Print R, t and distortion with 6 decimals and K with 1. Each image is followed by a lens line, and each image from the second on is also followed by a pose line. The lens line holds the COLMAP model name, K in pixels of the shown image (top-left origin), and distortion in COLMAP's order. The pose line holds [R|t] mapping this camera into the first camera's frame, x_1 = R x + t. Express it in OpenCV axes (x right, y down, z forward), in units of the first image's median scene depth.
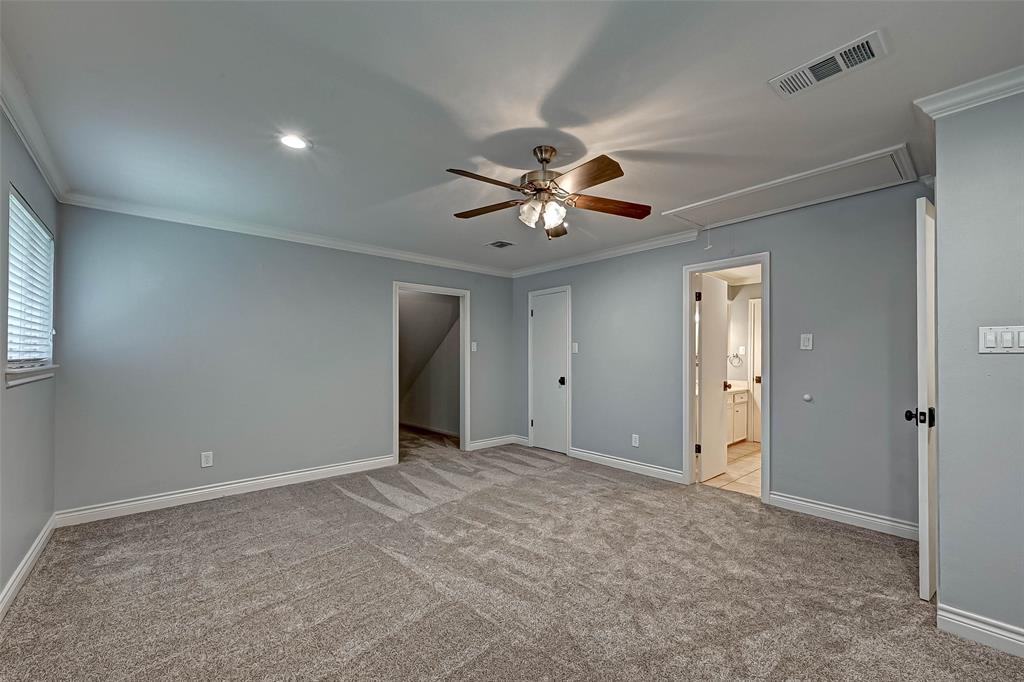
lens RADIAL K [[413.6, 0, 515.5], [0, 413.6, 356.7], [0, 0, 1]] dist [-0.000297, -0.000594]
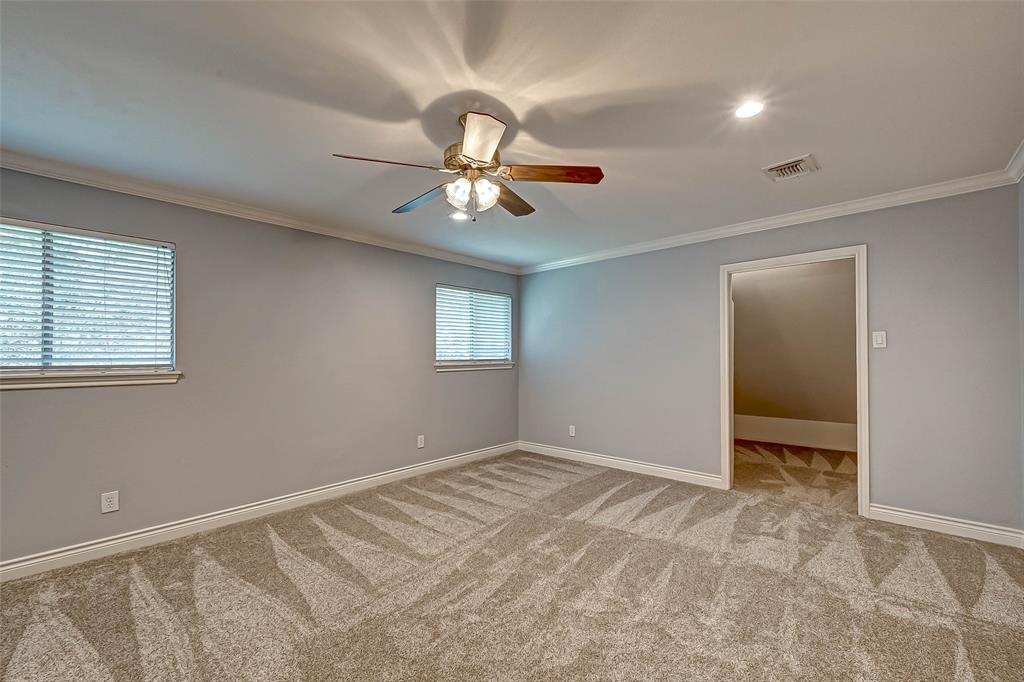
lens RADIAL K [[413.6, 0, 520.1], [0, 413.6, 357.6], [0, 0, 1]] dist [-0.000297, -0.000594]
pose [[0.106397, 0.003602, -0.994317, 0.570570], [0.006844, 0.999967, 0.004355, -0.006558], [0.994300, -0.007268, 0.106369, 0.613496]]
